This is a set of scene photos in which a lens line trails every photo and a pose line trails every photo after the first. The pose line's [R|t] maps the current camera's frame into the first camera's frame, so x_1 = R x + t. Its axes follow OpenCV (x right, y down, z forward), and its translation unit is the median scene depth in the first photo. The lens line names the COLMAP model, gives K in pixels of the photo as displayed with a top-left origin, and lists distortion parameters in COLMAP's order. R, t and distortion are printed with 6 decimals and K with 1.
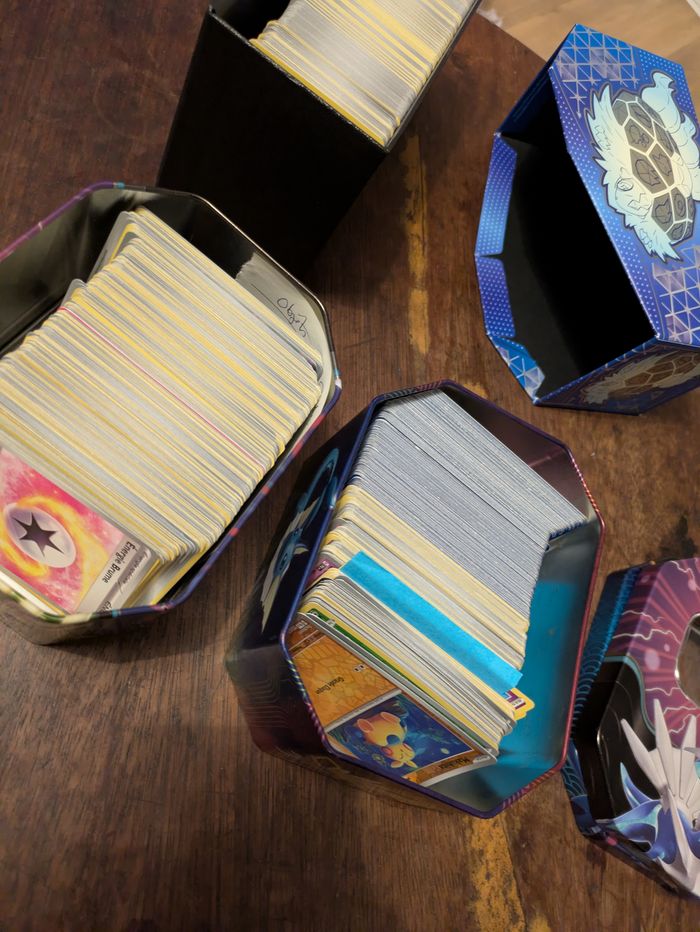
lens RADIAL K [[708.5, 0, 350.0], [0, 708.5, 466.0], [0, 0, 1]] dist [0.038249, -0.097222]
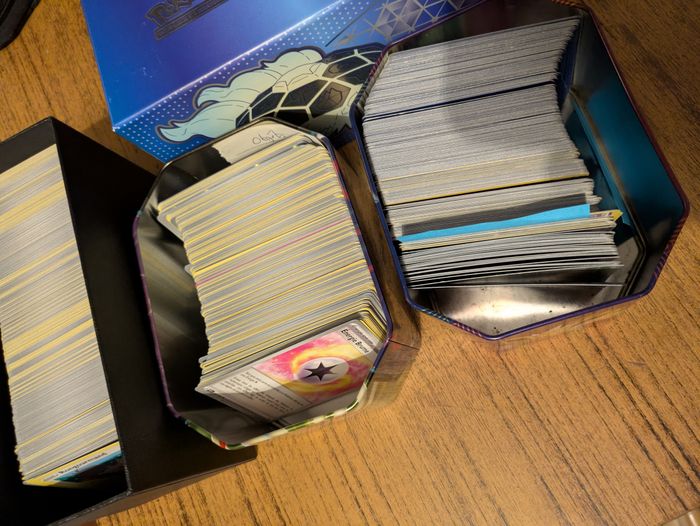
lens RADIAL K [[532.1, 0, 350.0], [0, 532.1, 263.0], [0, 0, 1]] dist [0.038249, -0.097222]
pose [[0.407427, -0.824325, -0.393055, 0.214074], [0.878539, 0.471300, -0.077758, 0.130217], [0.249344, -0.313633, 0.916221, 0.058343]]
